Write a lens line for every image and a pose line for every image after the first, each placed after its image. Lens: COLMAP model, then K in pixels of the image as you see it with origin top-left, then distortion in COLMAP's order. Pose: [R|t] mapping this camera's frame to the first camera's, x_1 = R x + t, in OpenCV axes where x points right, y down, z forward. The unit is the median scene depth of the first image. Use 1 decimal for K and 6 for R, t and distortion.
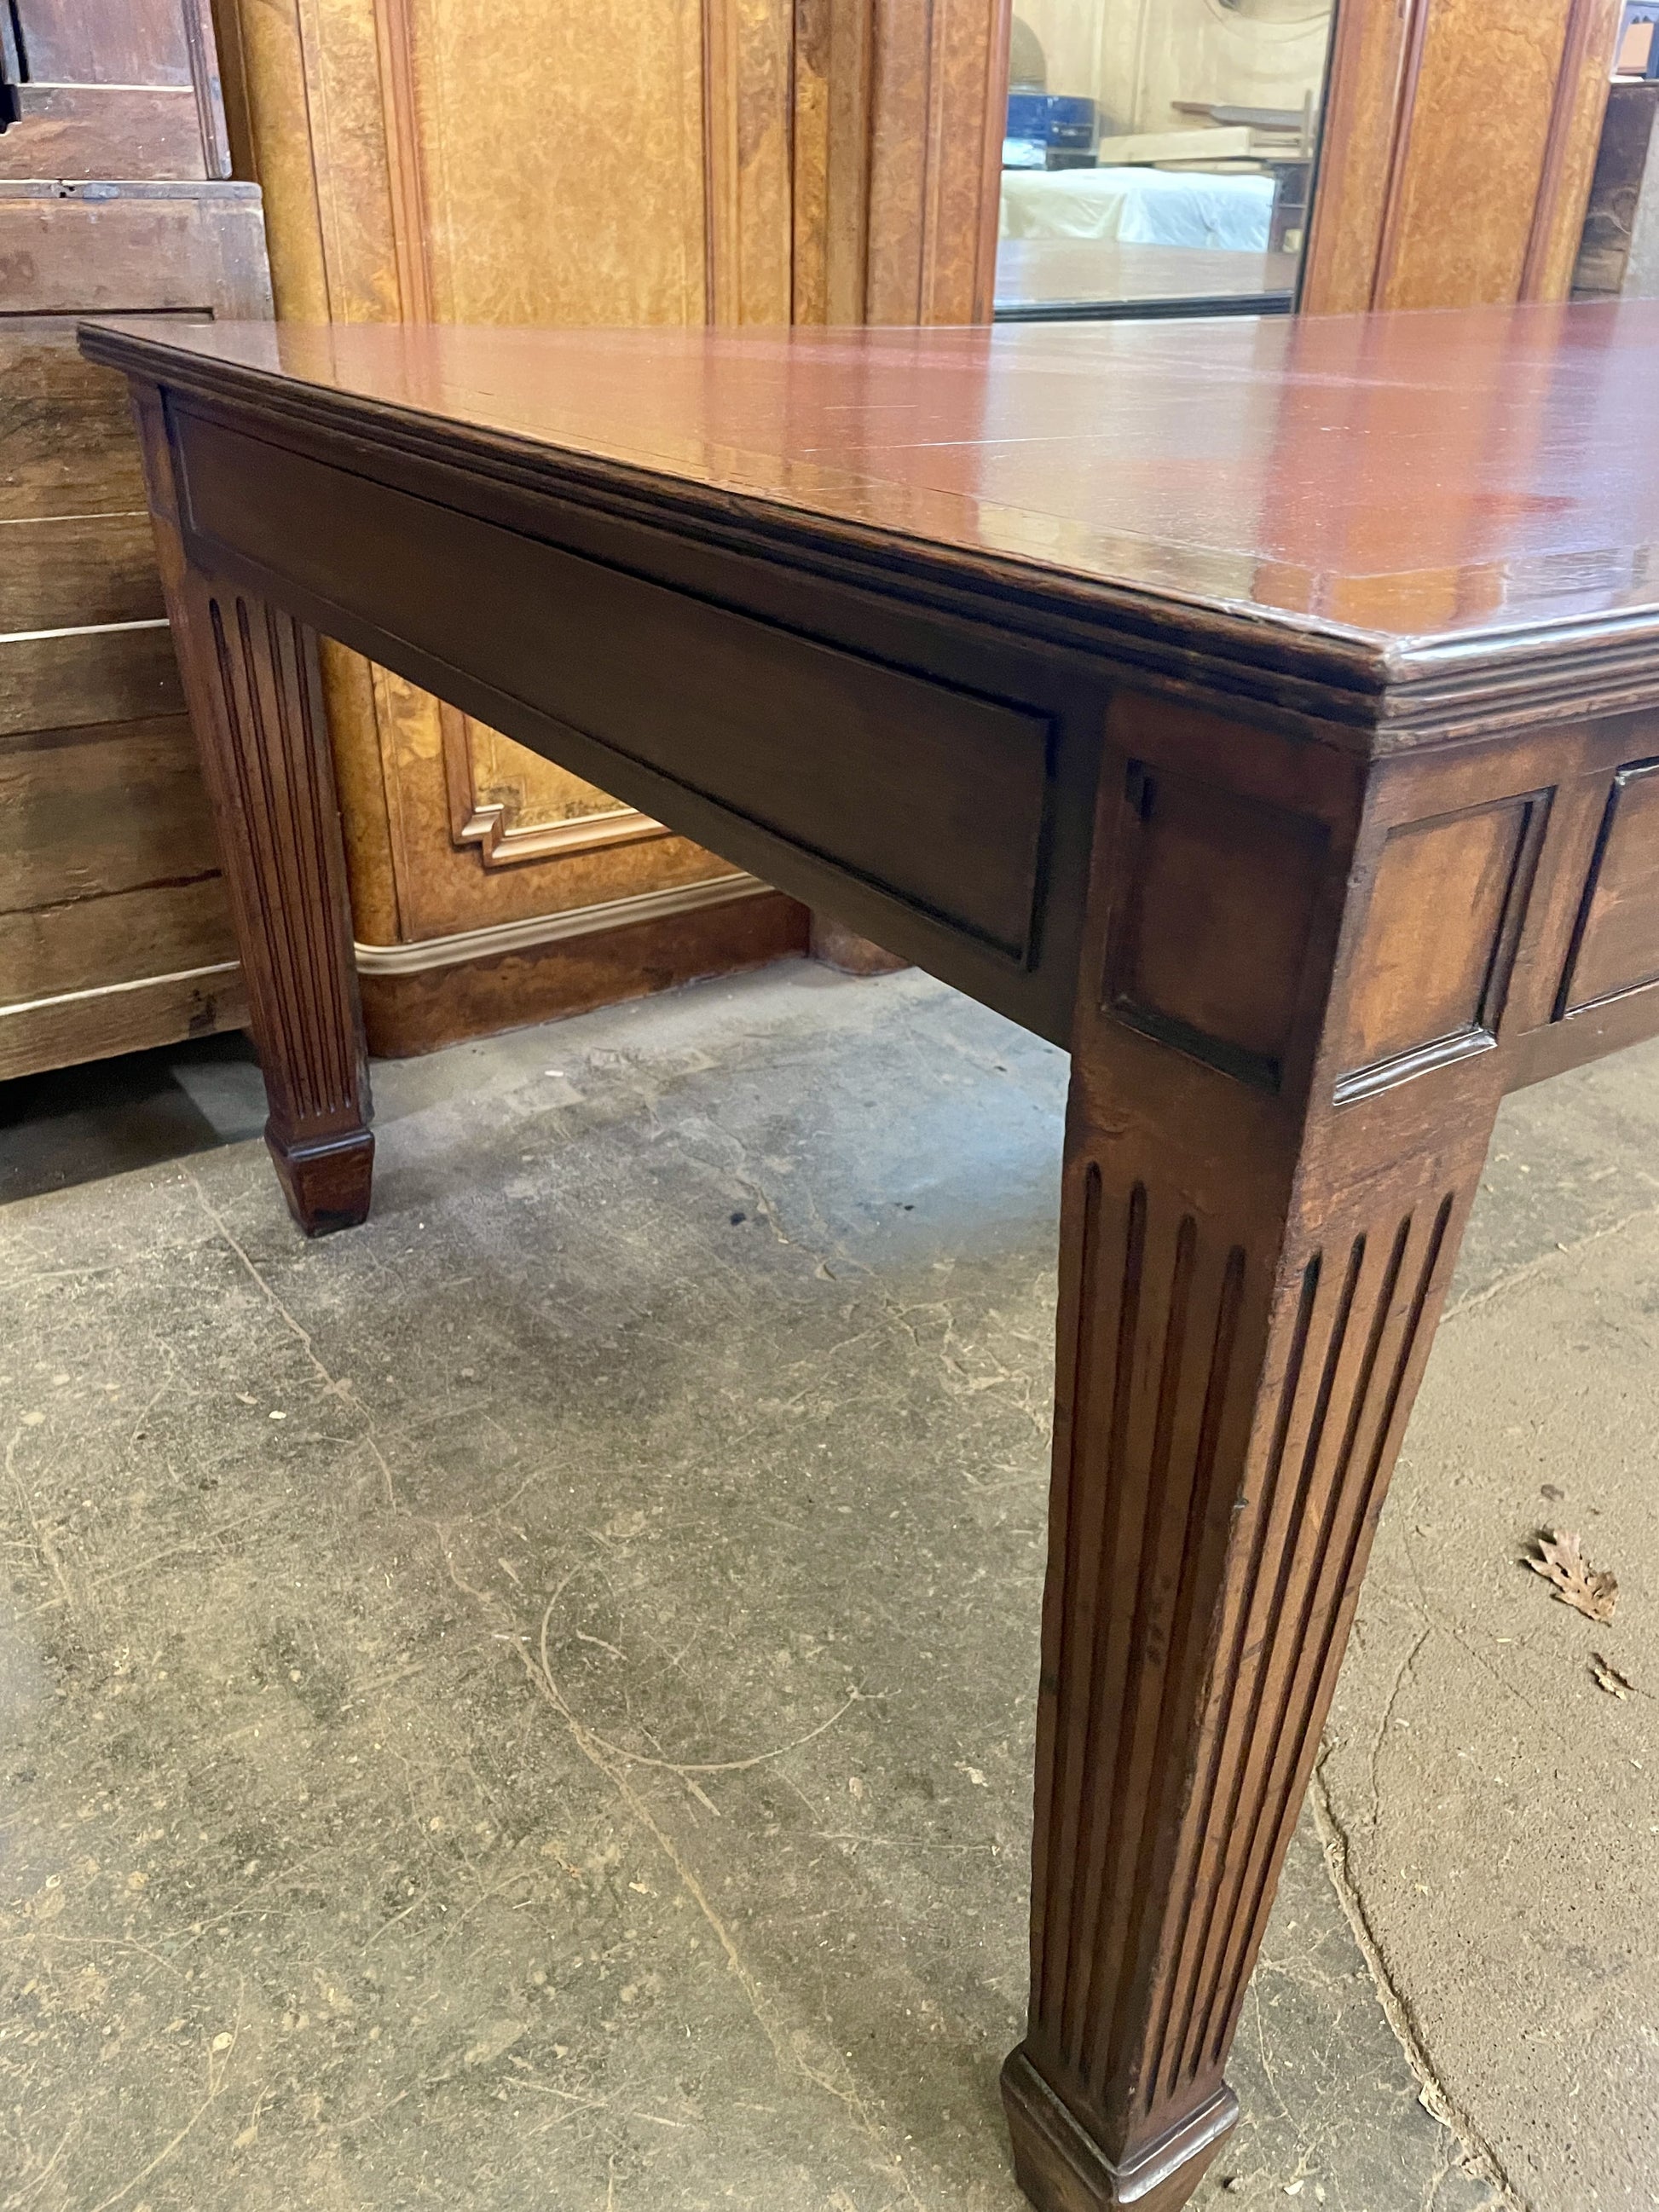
lens RADIAL K [[1685.3, 0, 831.1], [0, 1685.3, 1094.8], [0, 0, 1]] dist [0.084704, -0.111229]
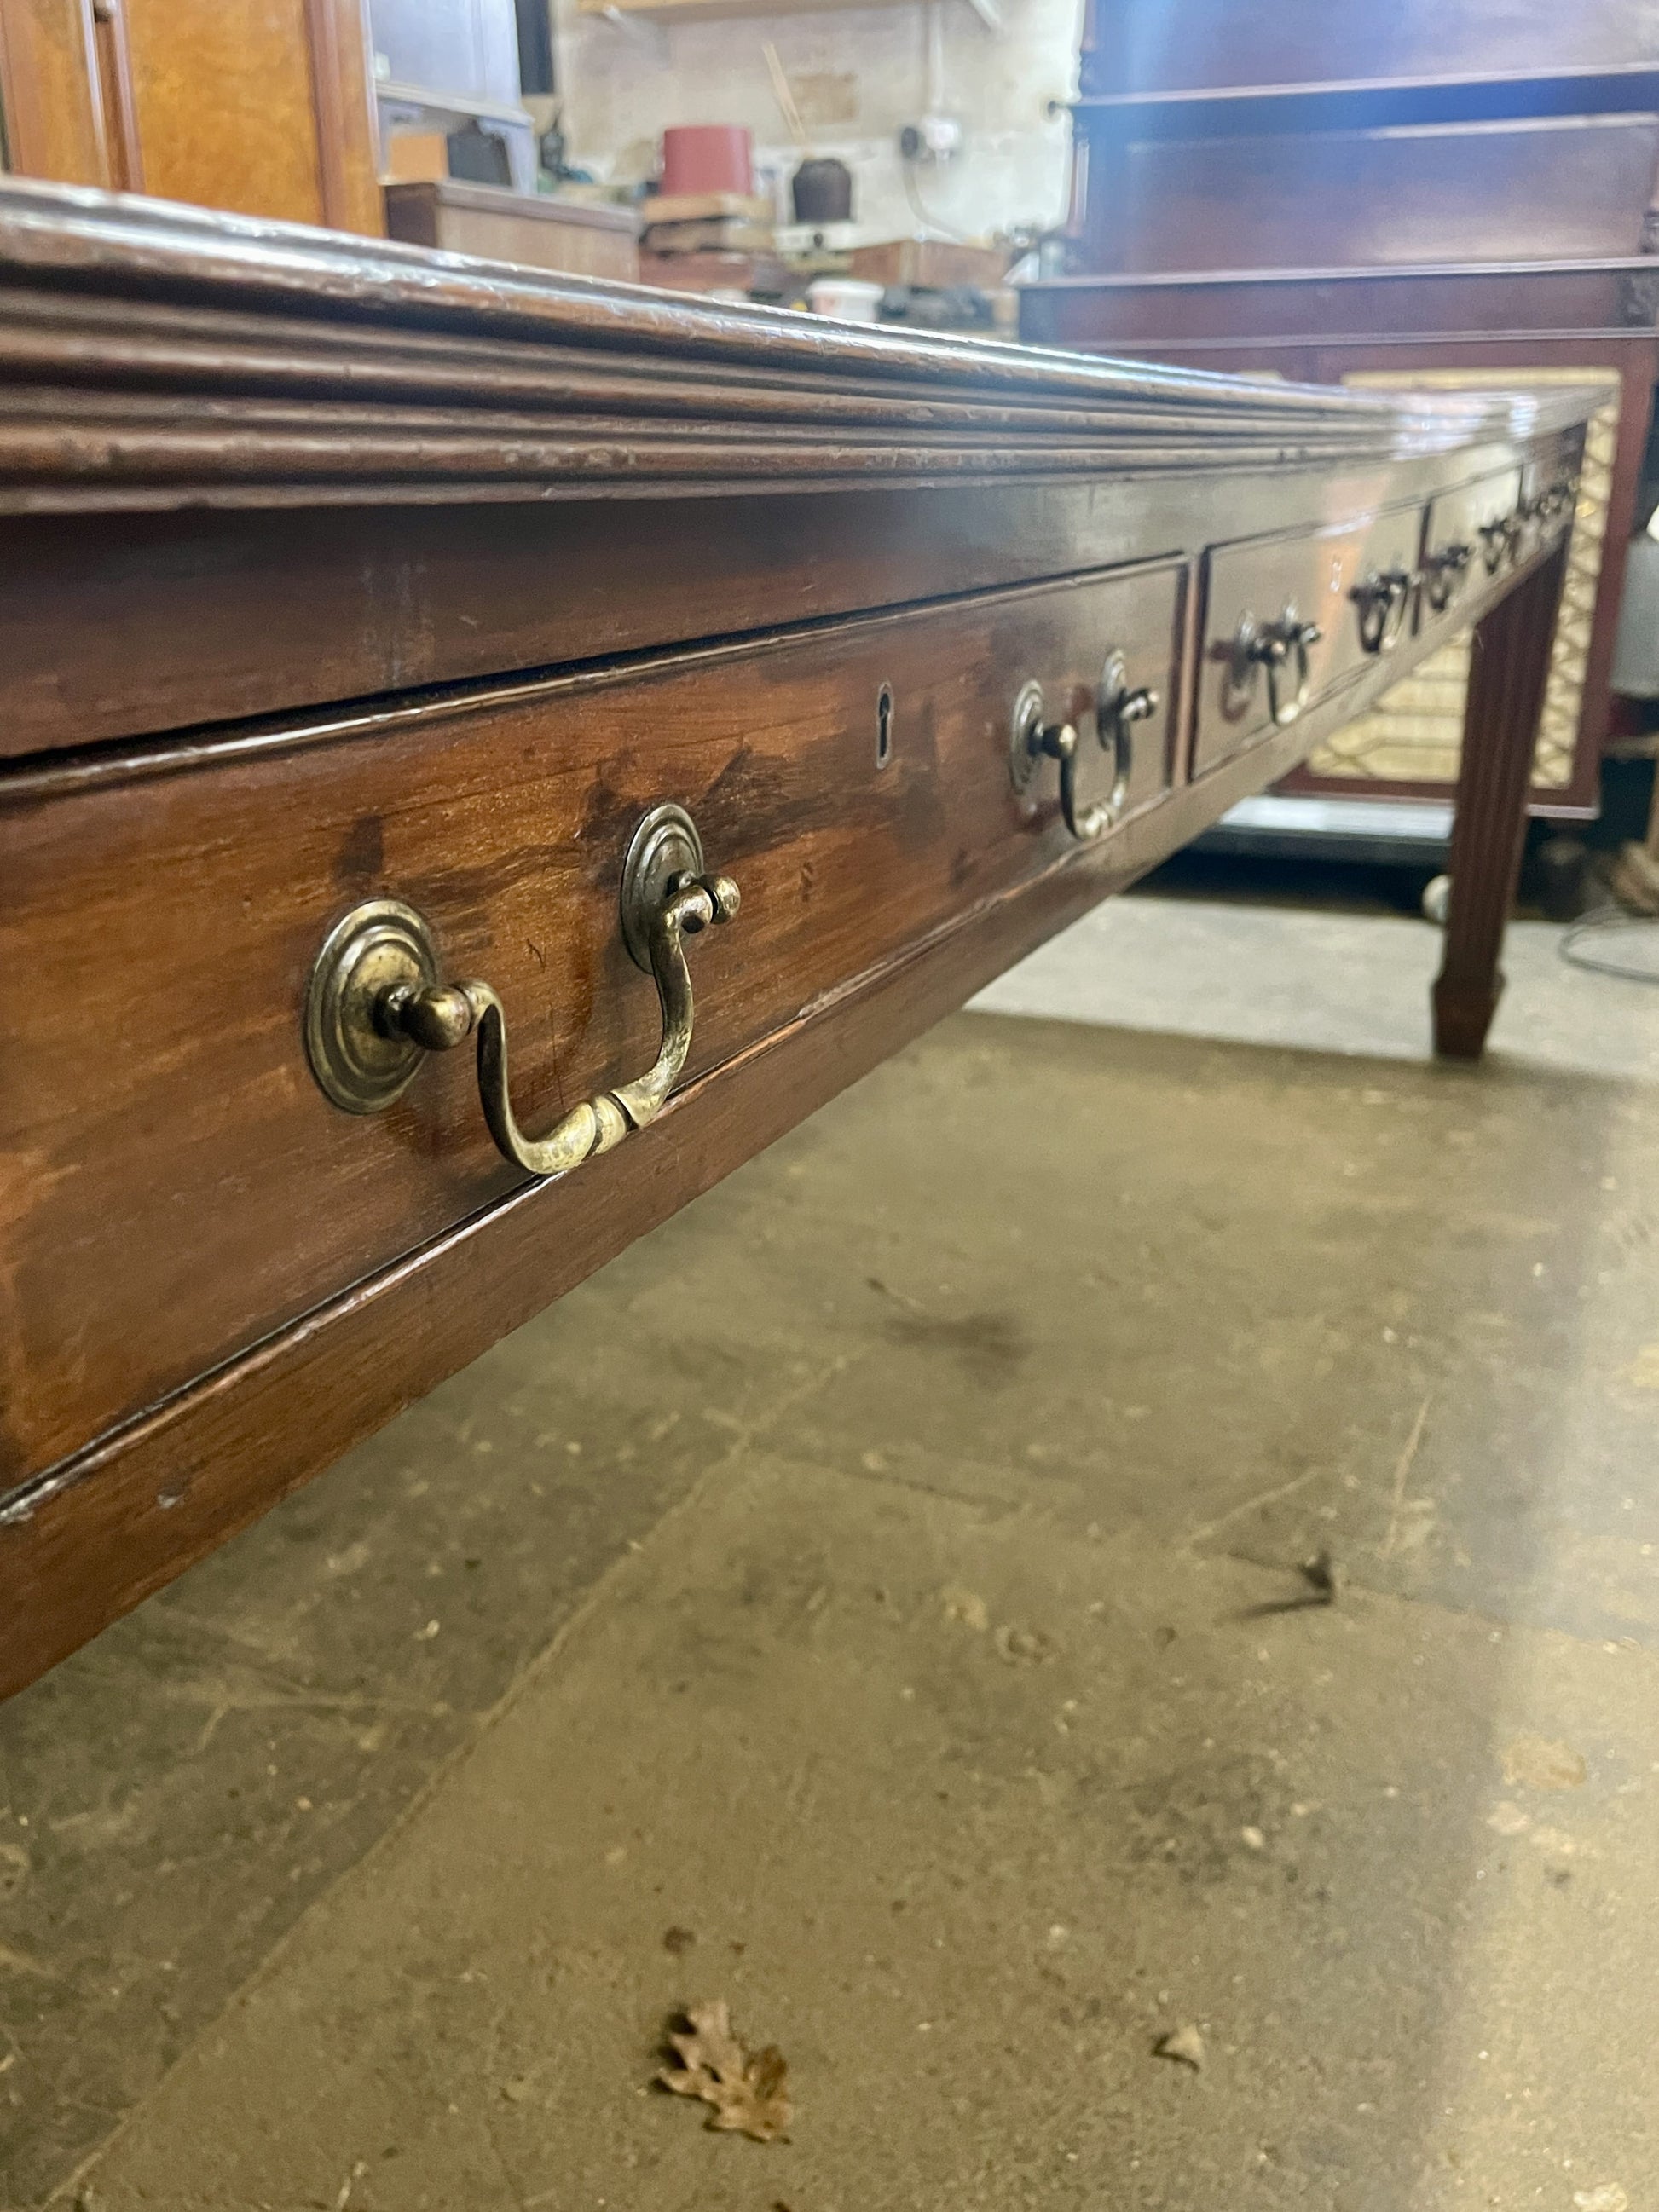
lens RADIAL K [[1875.0, 0, 812.8], [0, 1875.0, 1120.7], [0, 0, 1]] dist [0.093256, -0.125862]
pose [[0.859045, -0.198687, 0.471767, 0.171790], [0.256927, 0.964462, -0.061652, -0.024732], [-0.442752, 0.174171, 0.879565, 0.242860]]
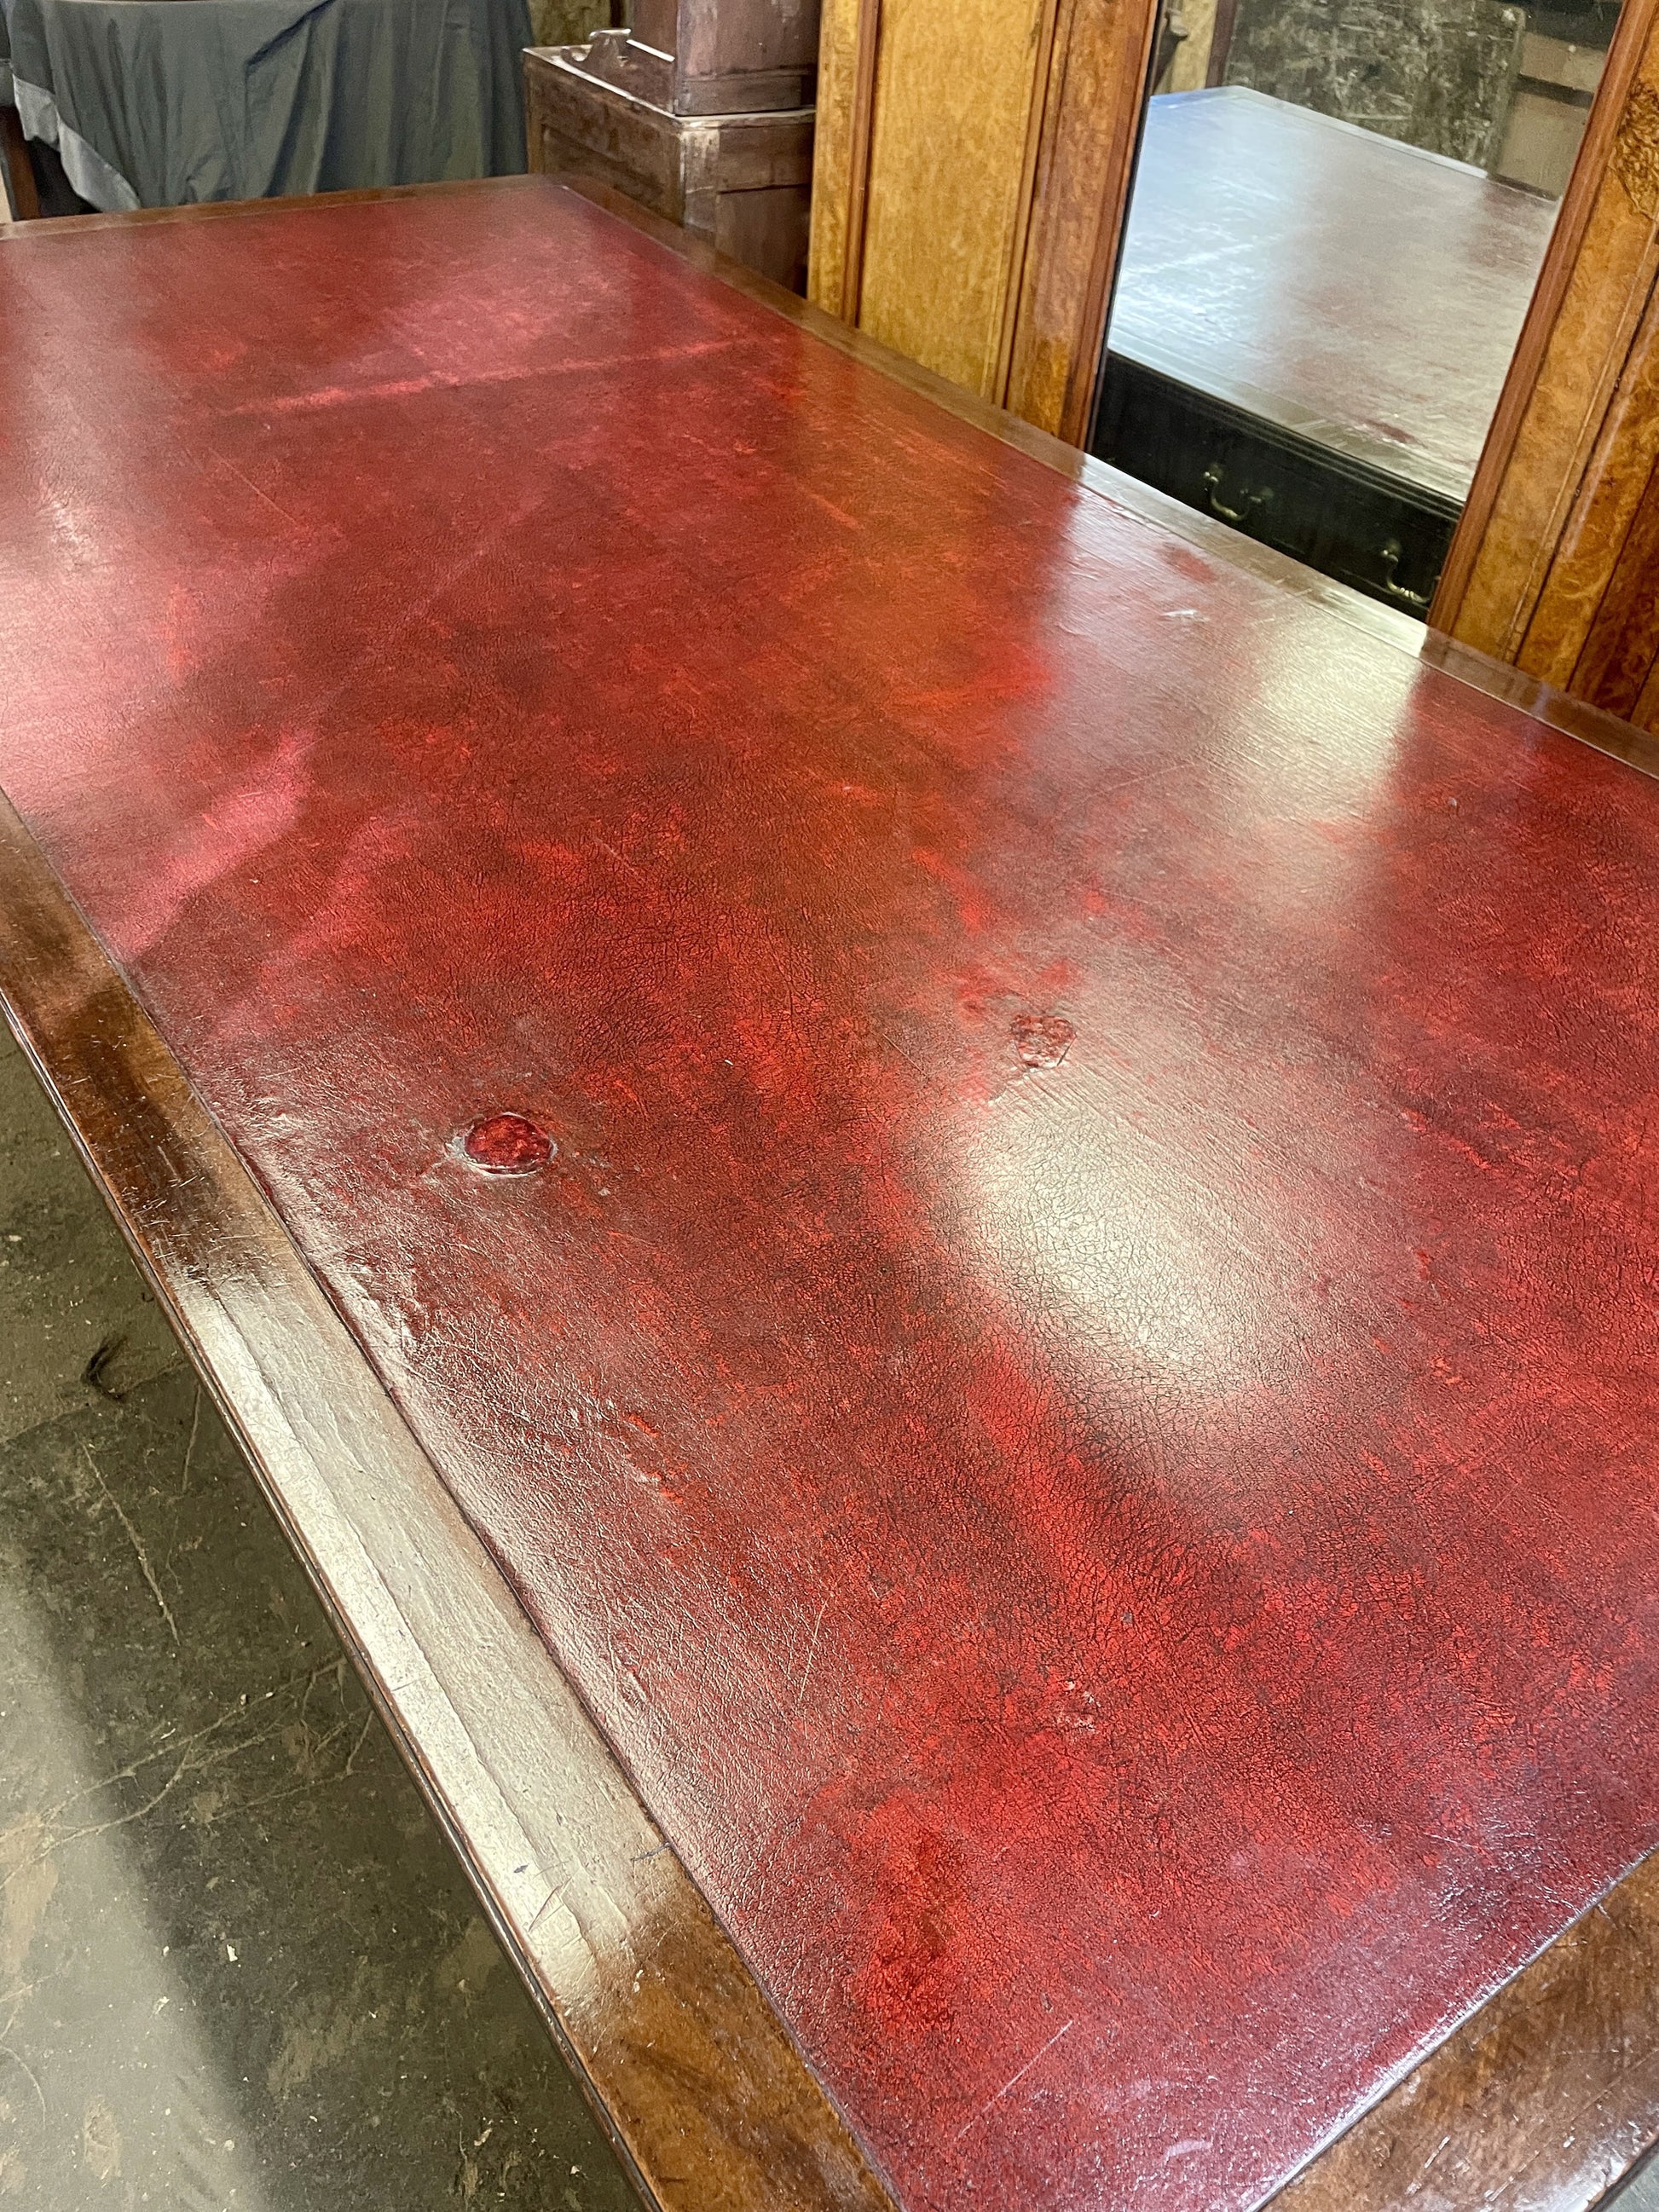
lens RADIAL K [[1685.3, 0, 825.7], [0, 1685.3, 1101.7], [0, 0, 1]] dist [0.084704, -0.111229]
pose [[0.009749, 0.642711, -0.766047, 1.691413], [-0.530865, 0.652537, 0.540720, -0.939813], [0.847400, 0.401396, 0.347554, 0.966923]]
